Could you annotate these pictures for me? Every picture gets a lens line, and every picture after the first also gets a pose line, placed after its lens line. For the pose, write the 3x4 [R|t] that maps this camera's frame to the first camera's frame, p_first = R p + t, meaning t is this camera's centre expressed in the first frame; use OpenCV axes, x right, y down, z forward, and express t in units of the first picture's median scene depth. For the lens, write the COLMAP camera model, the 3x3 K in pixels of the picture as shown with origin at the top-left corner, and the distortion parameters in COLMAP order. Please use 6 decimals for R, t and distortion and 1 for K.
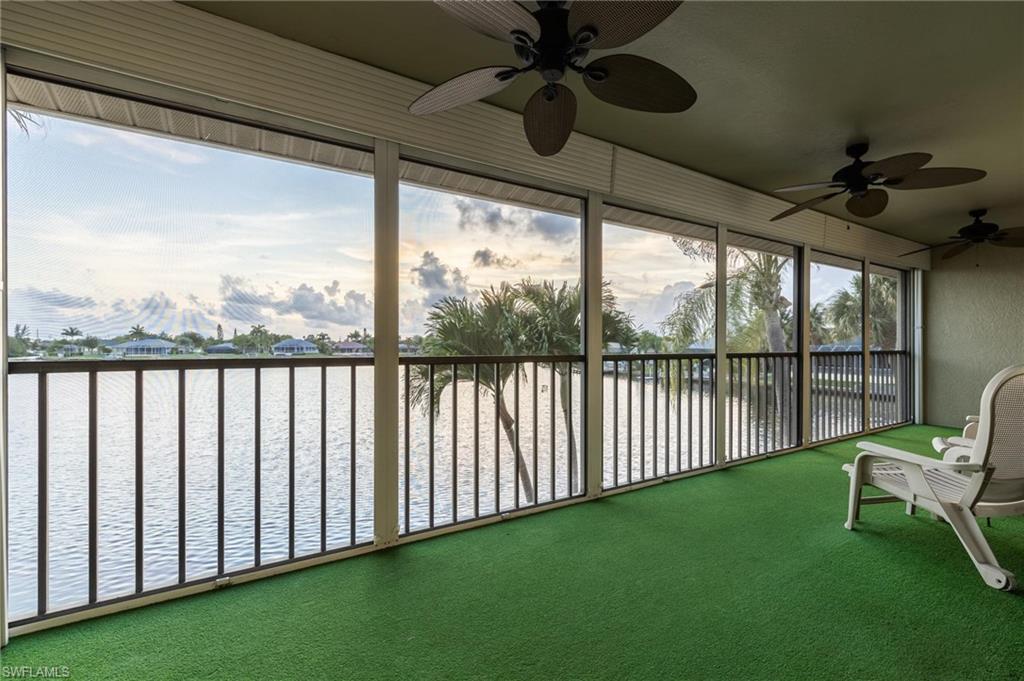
lens RADIAL K [[444.3, 0, 525.8], [0, 444.3, 346.6], [0, 0, 1]] dist [0.001854, 0.000275]
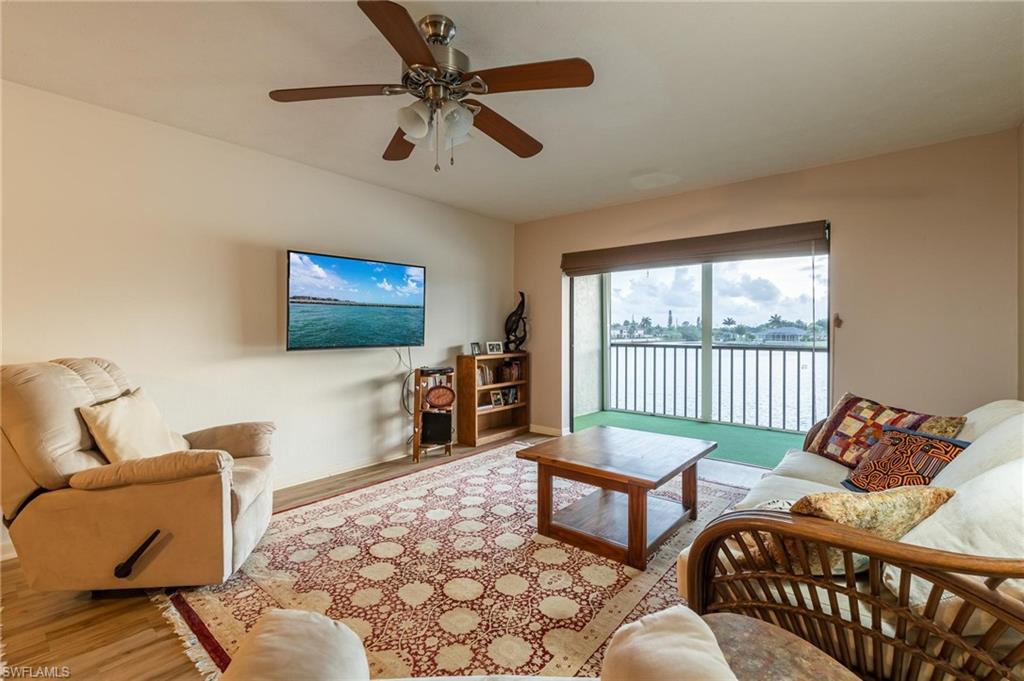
lens RADIAL K [[458.0, 0, 491.9], [0, 458.0, 331.3], [0, 0, 1]] dist [0.000837, 0.000091]
pose [[0.291247, -0.000555, -0.956648, 1.352902], [-0.004937, 0.999986, -0.002083, -0.033998], [0.956635, 0.005330, 0.291240, -0.676808]]
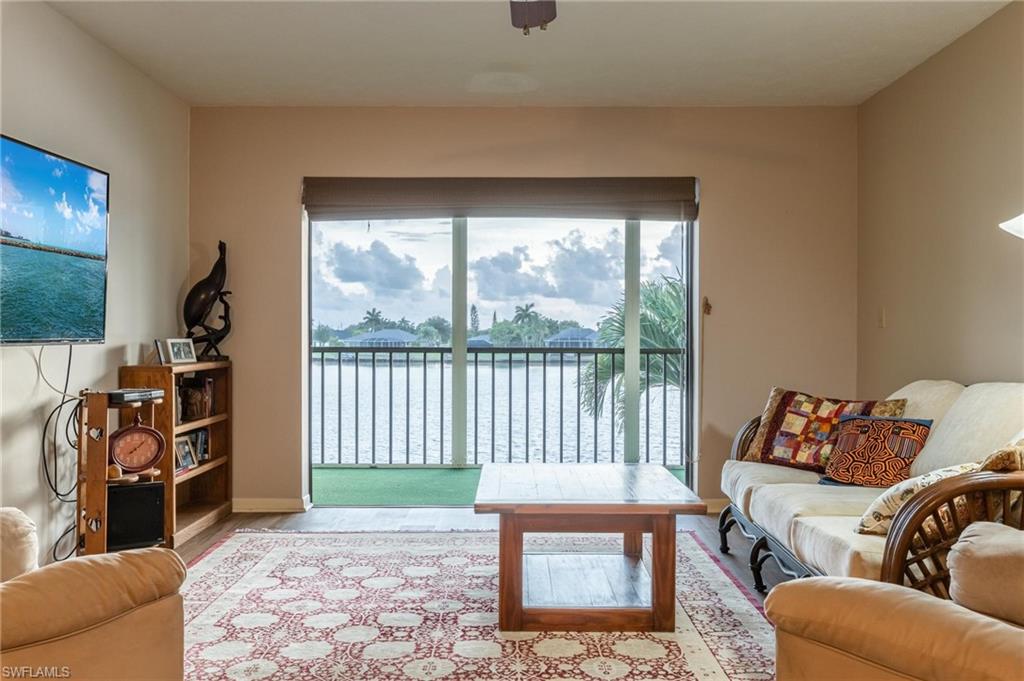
lens RADIAL K [[878.2, 0, 508.0], [0, 878.2, 344.9], [0, 0, 1]] dist [-0.003111, -0.002430]
pose [[0.844424, 0.004799, -0.535653, 1.133409], [-0.002595, 0.999985, 0.004868, -0.000210], [0.535669, -0.002721, 0.844424, -1.159966]]
